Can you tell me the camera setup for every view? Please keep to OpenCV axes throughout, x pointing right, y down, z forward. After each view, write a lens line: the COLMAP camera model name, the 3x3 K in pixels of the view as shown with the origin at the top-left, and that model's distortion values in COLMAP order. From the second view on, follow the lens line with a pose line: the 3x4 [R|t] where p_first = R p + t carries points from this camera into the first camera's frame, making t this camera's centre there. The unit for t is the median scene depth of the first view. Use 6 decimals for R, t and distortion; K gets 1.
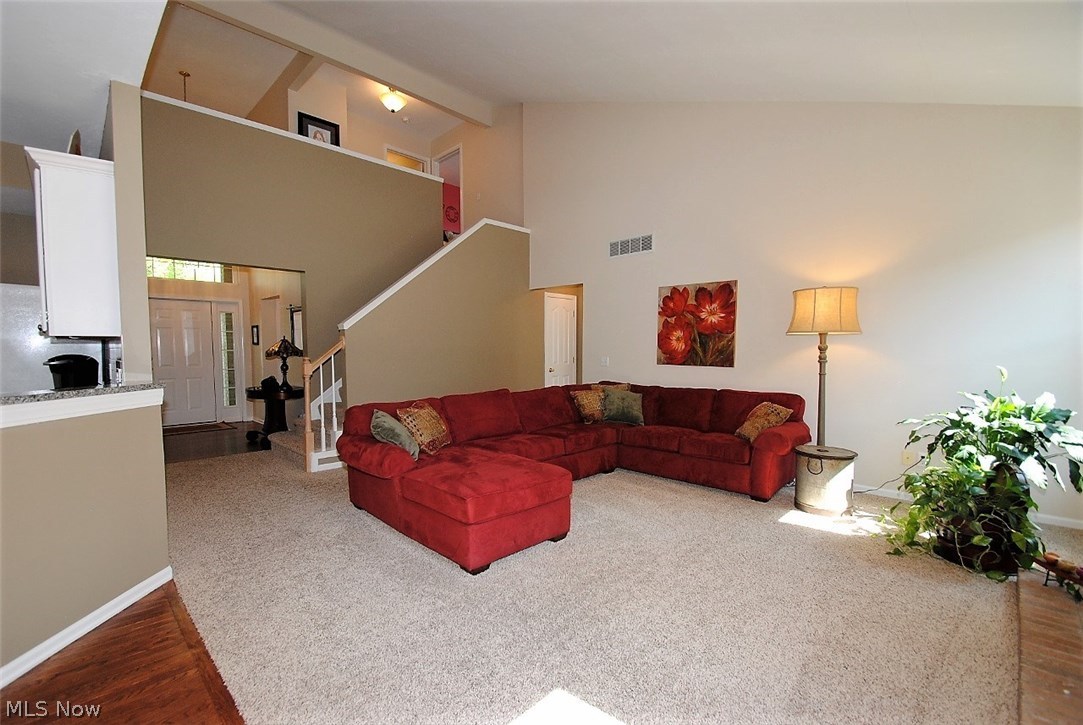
lens RADIAL K [[474.1, 0, 529.8], [0, 474.1, 373.9], [0, 0, 1]] dist [0.014186, -0.015476]
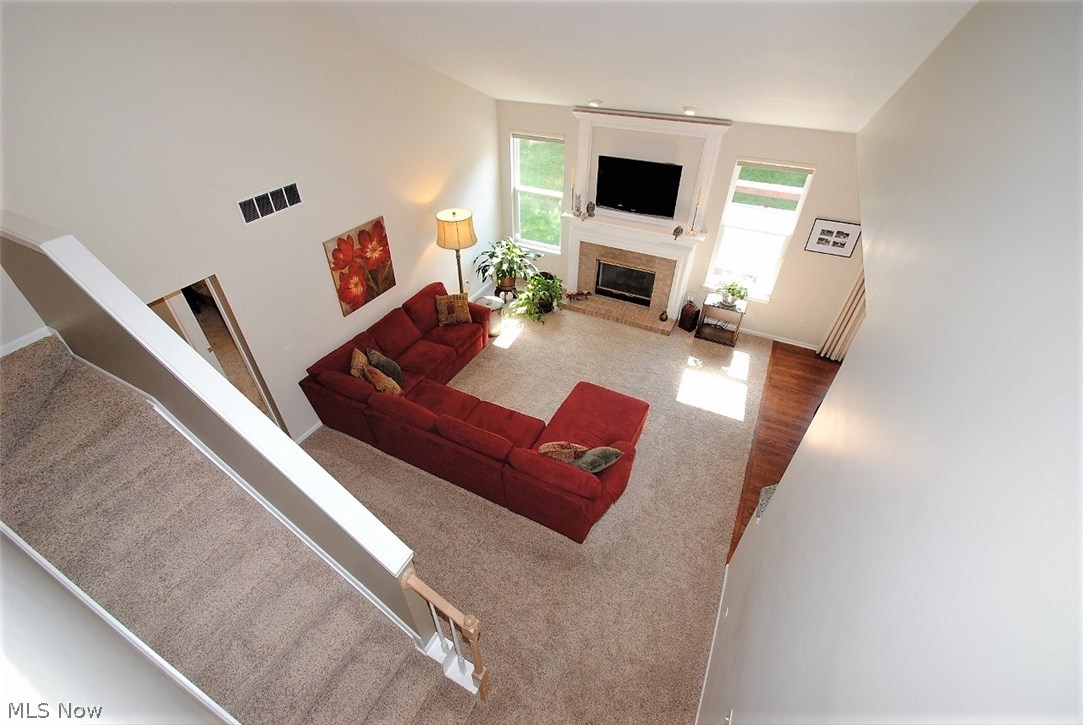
lens RADIAL K [[474.1, 0, 529.8], [0, 474.1, 373.9], [0, 0, 1]] dist [0.014186, -0.015476]
pose [[-0.305859, -0.595042, 0.743219, -0.704293], [0.054877, 0.768313, 0.637717, -0.581289], [-0.950494, 0.235837, -0.202341, 0.934999]]
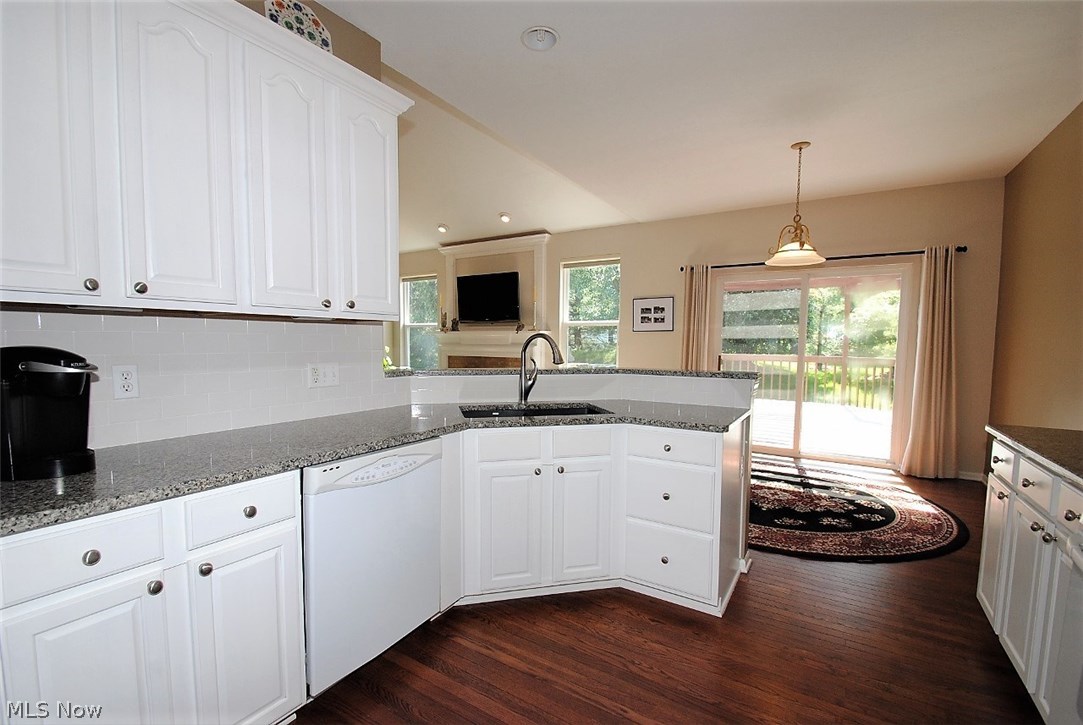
lens RADIAL K [[474.1, 0, 529.8], [0, 474.1, 373.9], [0, 0, 1]] dist [0.014186, -0.015476]
pose [[-0.220614, -0.066890, 0.973065, -0.957033], [0.044466, 0.995919, 0.078542, -0.020946], [-0.974347, 0.060596, -0.216739, 0.484586]]
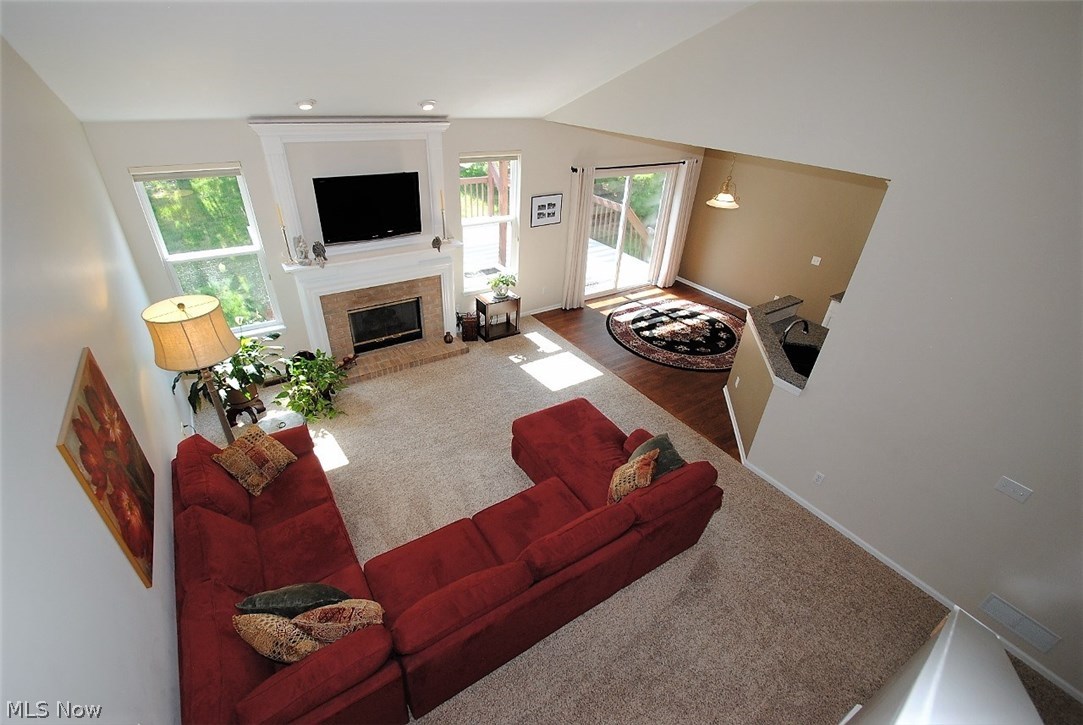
lens RADIAL K [[474.1, 0, 529.8], [0, 474.1, 373.9], [0, 0, 1]] dist [0.014186, -0.015476]
pose [[-0.978572, -0.138750, 0.152135, -0.098547], [-0.025725, 0.815459, 0.578243, -0.453486], [-0.204291, 0.561939, -0.801555, 1.256851]]
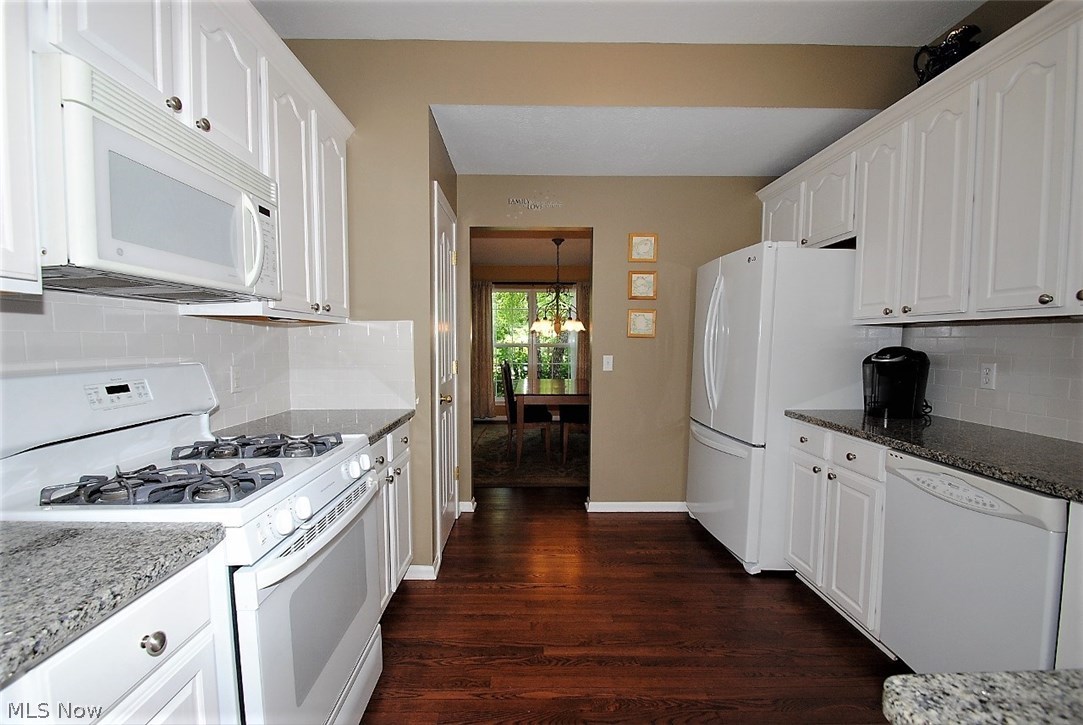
lens RADIAL K [[474.1, 0, 529.8], [0, 474.1, 373.9], [0, 0, 1]] dist [0.014186, -0.015476]
pose [[0.717272, 0.053804, -0.694713, -0.595766], [-0.042412, 0.998537, 0.033546, -0.002254], [0.695502, 0.005403, 0.718504, 0.117318]]
